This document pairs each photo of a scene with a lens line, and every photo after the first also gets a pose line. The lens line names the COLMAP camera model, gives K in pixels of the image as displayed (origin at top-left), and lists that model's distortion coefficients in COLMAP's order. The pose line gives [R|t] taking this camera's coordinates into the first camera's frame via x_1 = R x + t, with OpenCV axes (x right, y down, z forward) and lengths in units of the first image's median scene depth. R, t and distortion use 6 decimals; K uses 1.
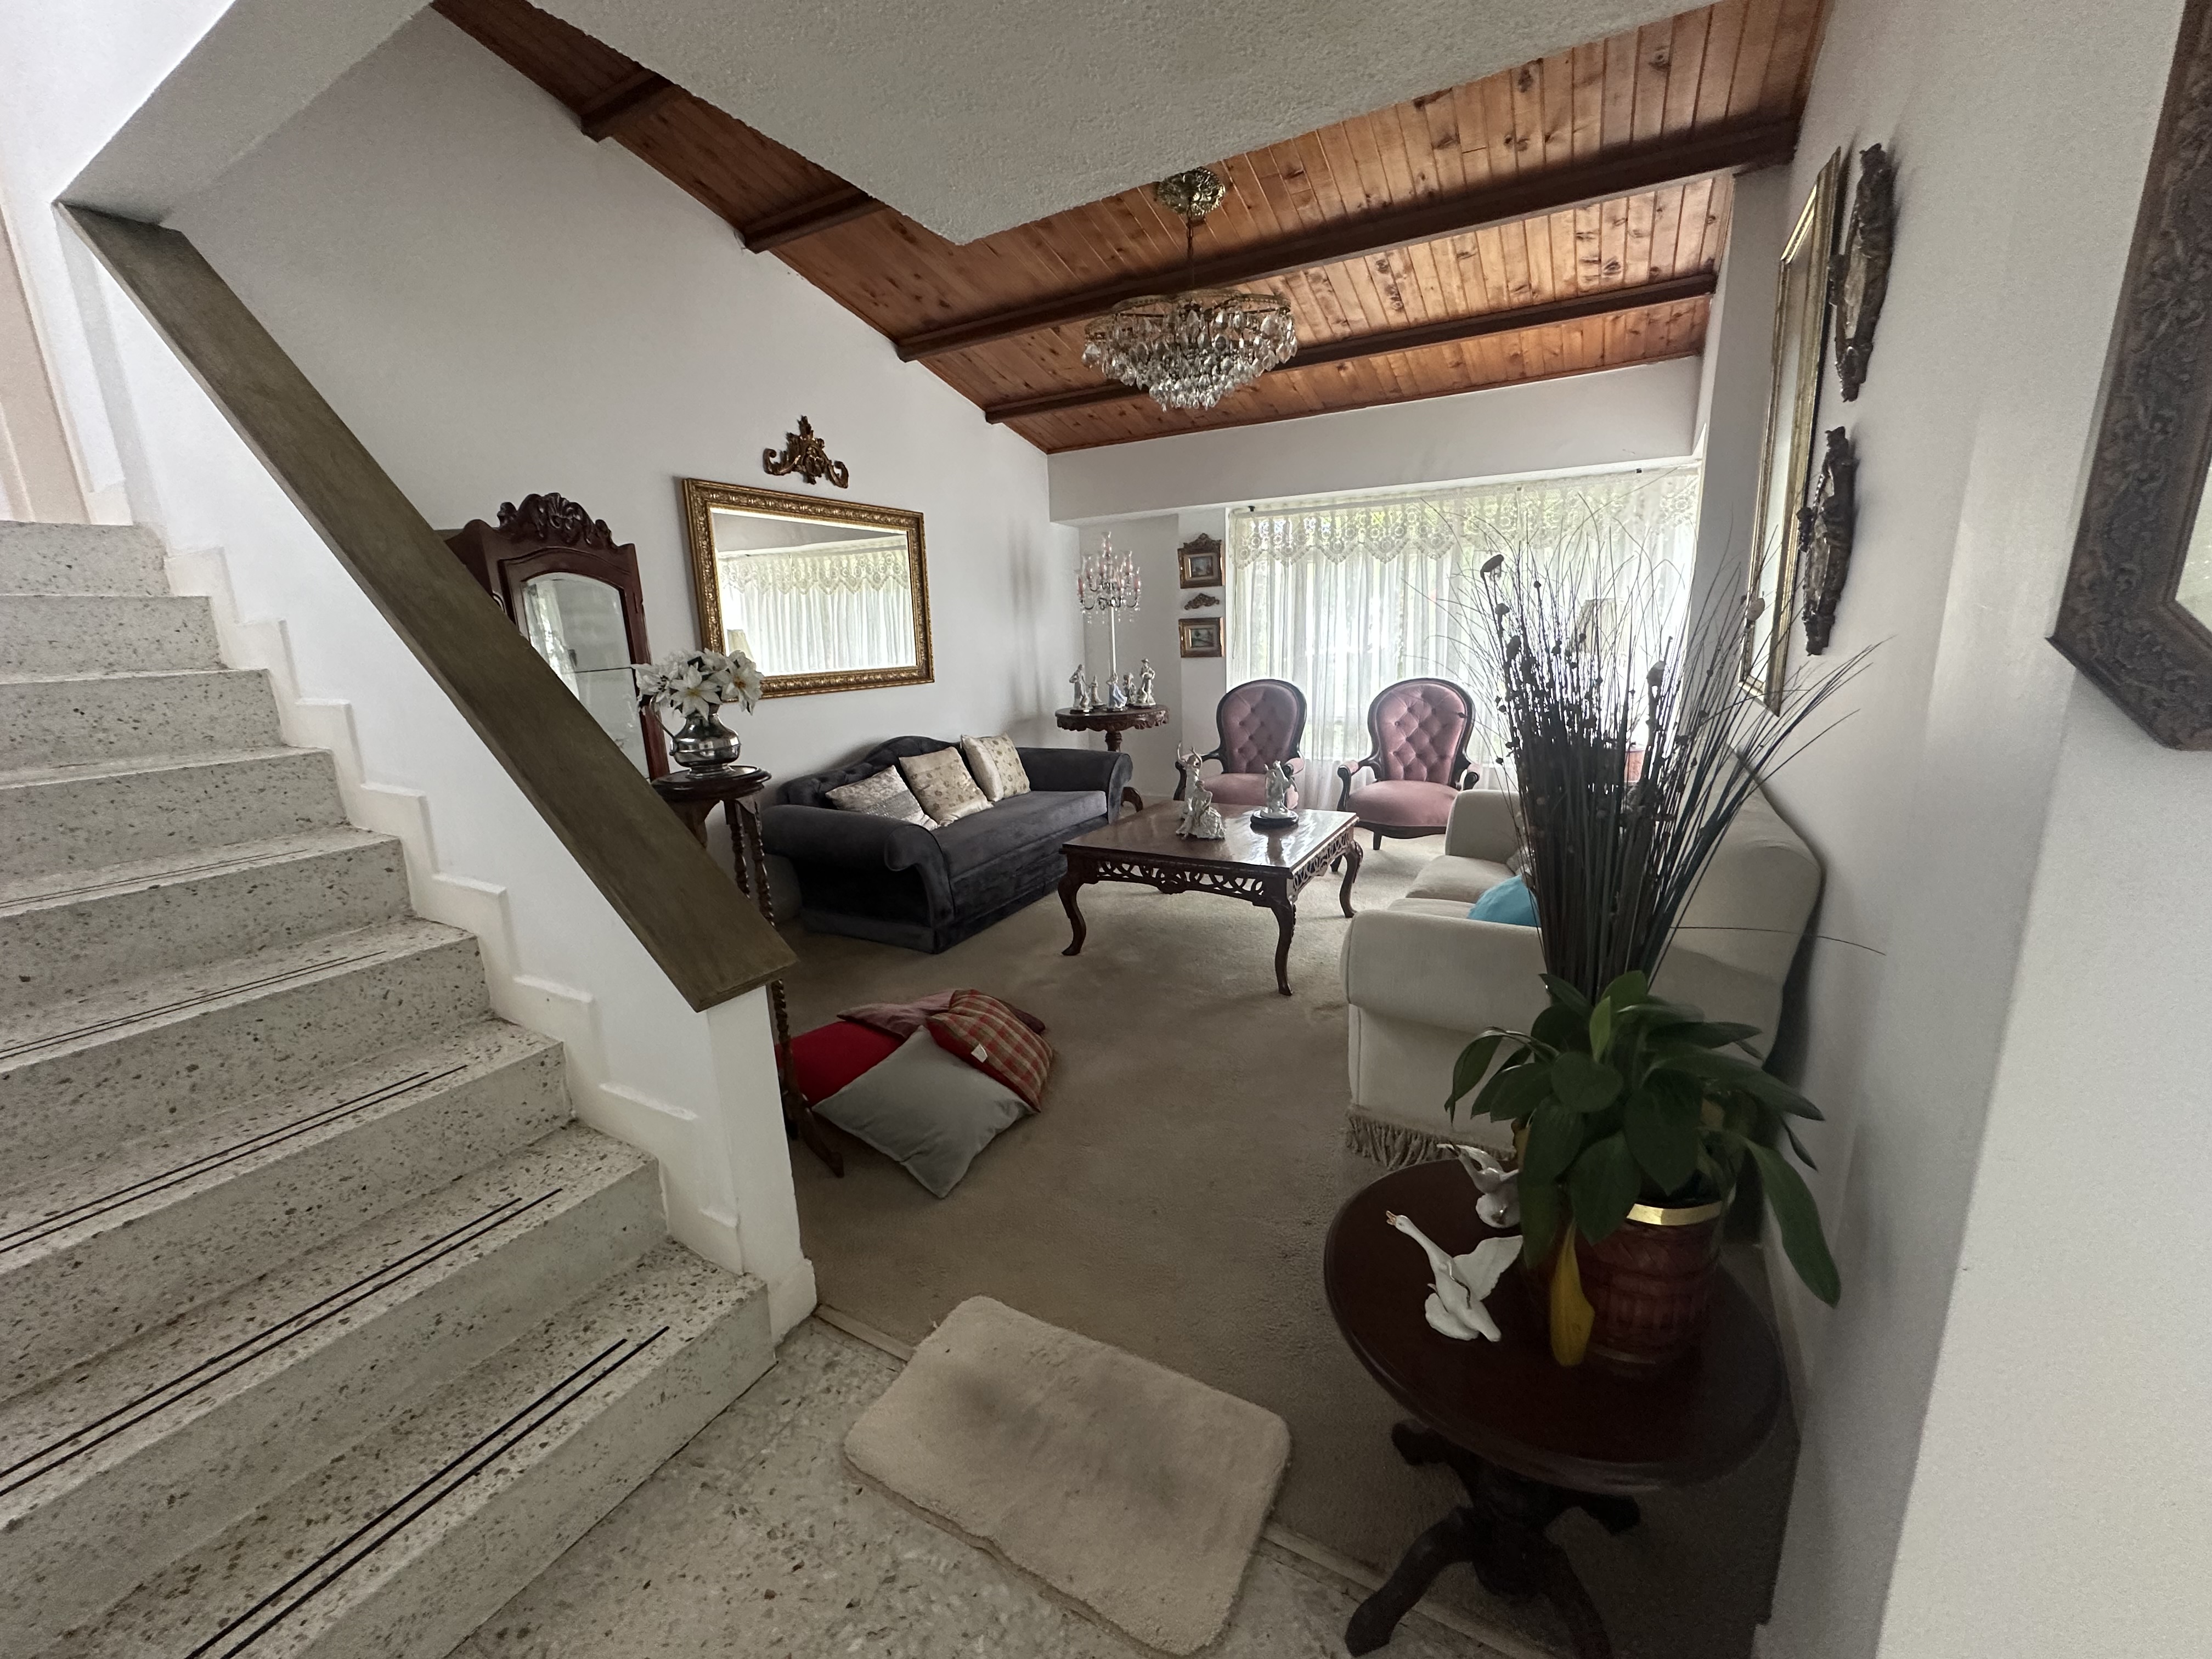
lens RADIAL K [[885.5, 0, 1110.9], [0, 885.5, 826.8], [0, 0, 1]] dist [-0.003602, 0.000964]
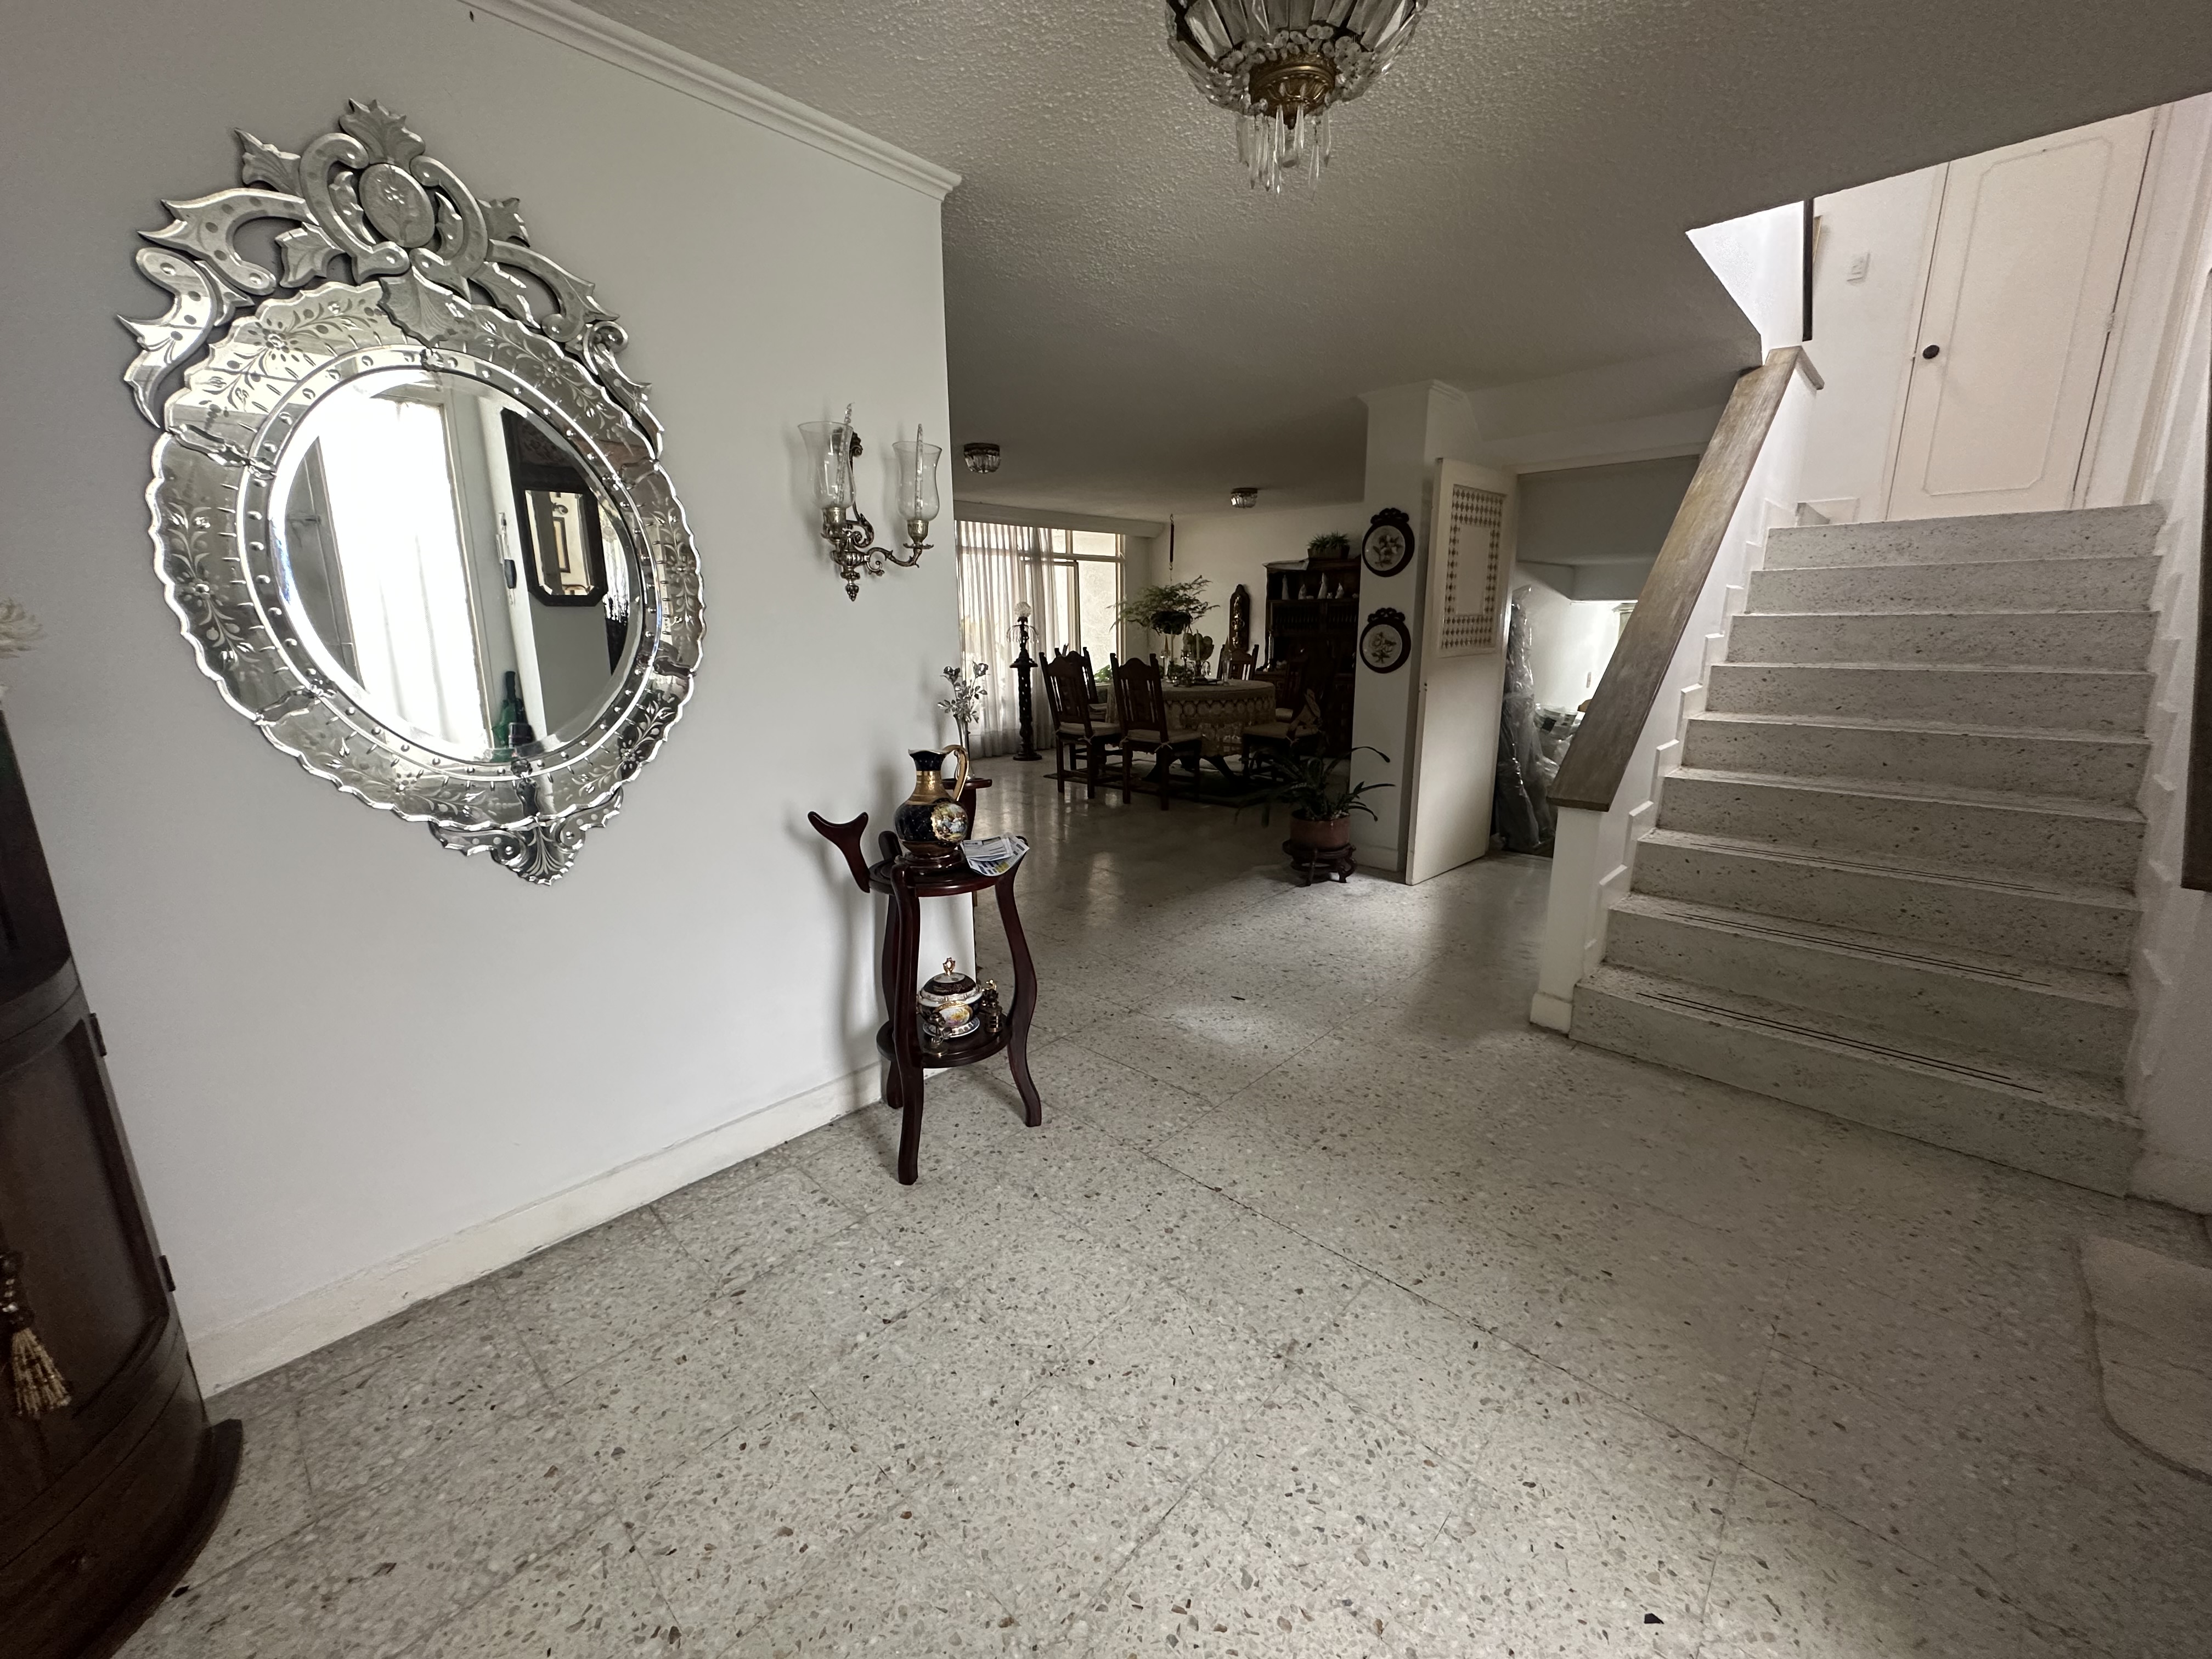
lens RADIAL K [[885.5, 0, 1108.4], [0, 885.5, 819.7], [0, 0, 1]] dist [-0.003602, 0.000964]
pose [[-0.236471, 0.251258, -0.938590, 0.327471], [-0.201152, 0.932400, 0.300280, 0.014523], [0.950589, 0.259807, -0.169944, -0.084542]]
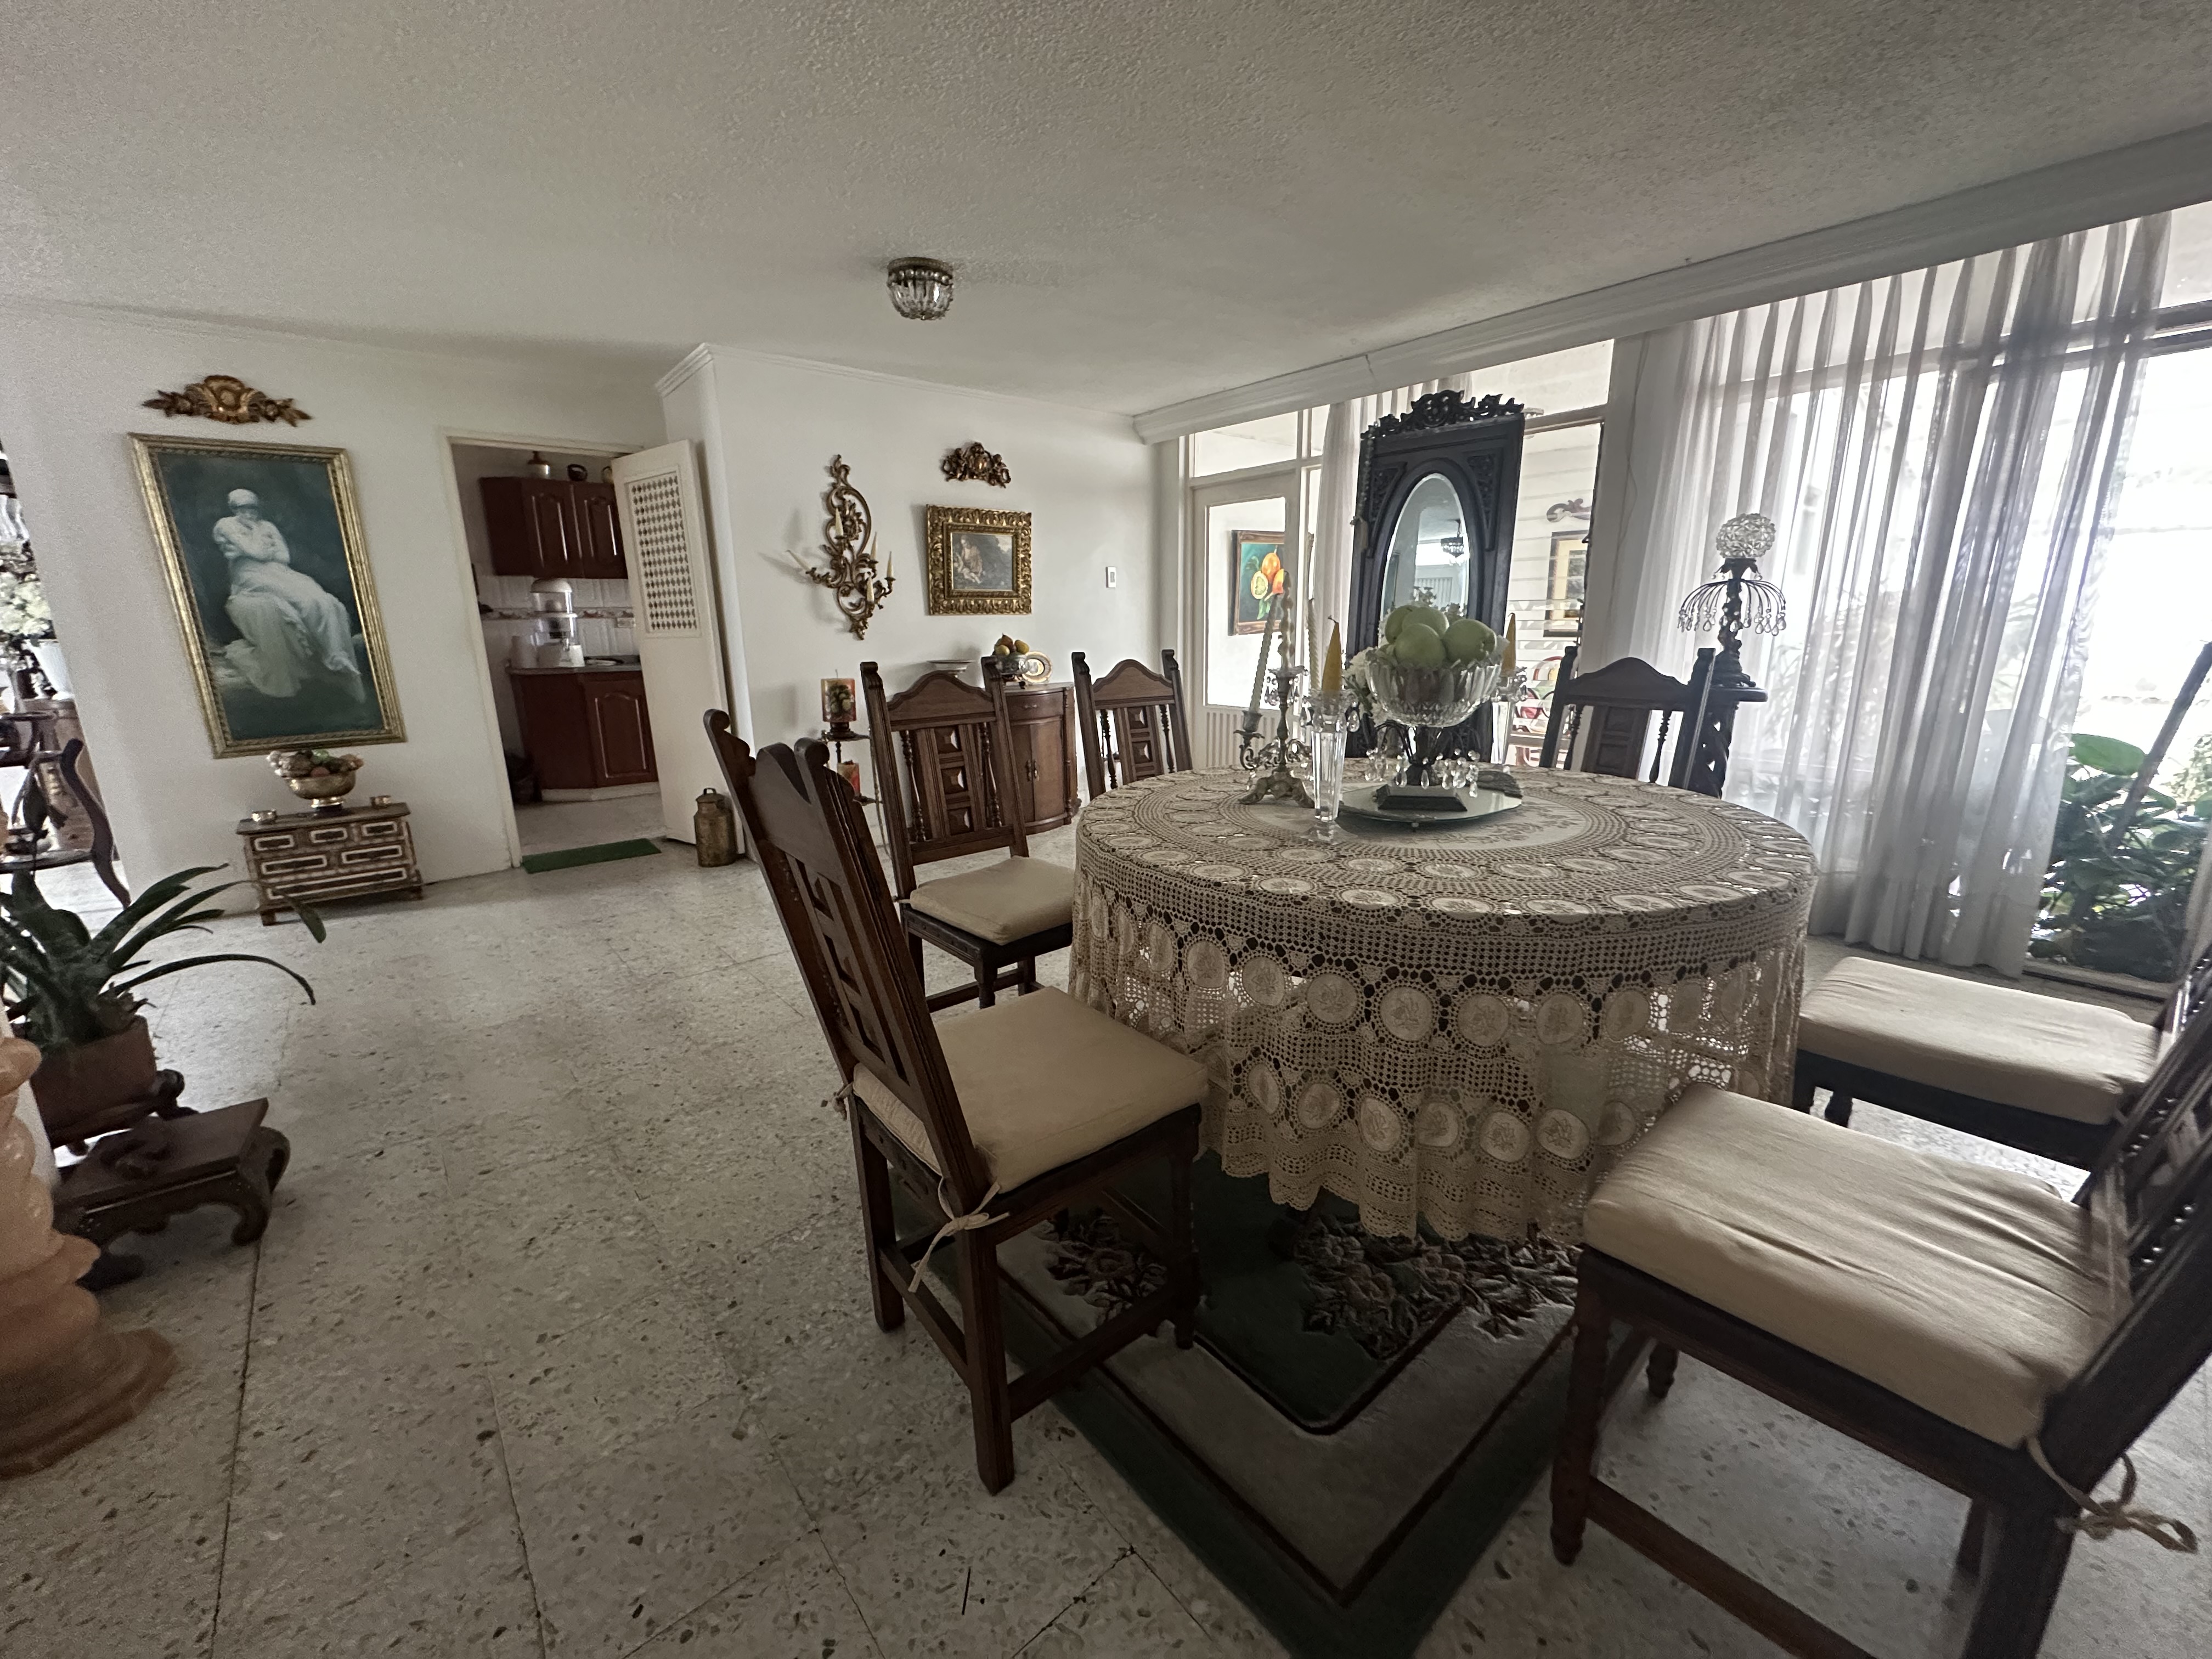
lens RADIAL K [[885.5, 0, 1101.1], [0, 885.5, 825.6], [0, 0, 1]] dist [-0.003602, 0.000964]
pose [[-0.936022, -0.030484, 0.350620, -1.188003], [0.125810, 0.901432, 0.414237, 0.056100], [-0.328687, 0.431846, -0.839925, 0.104597]]
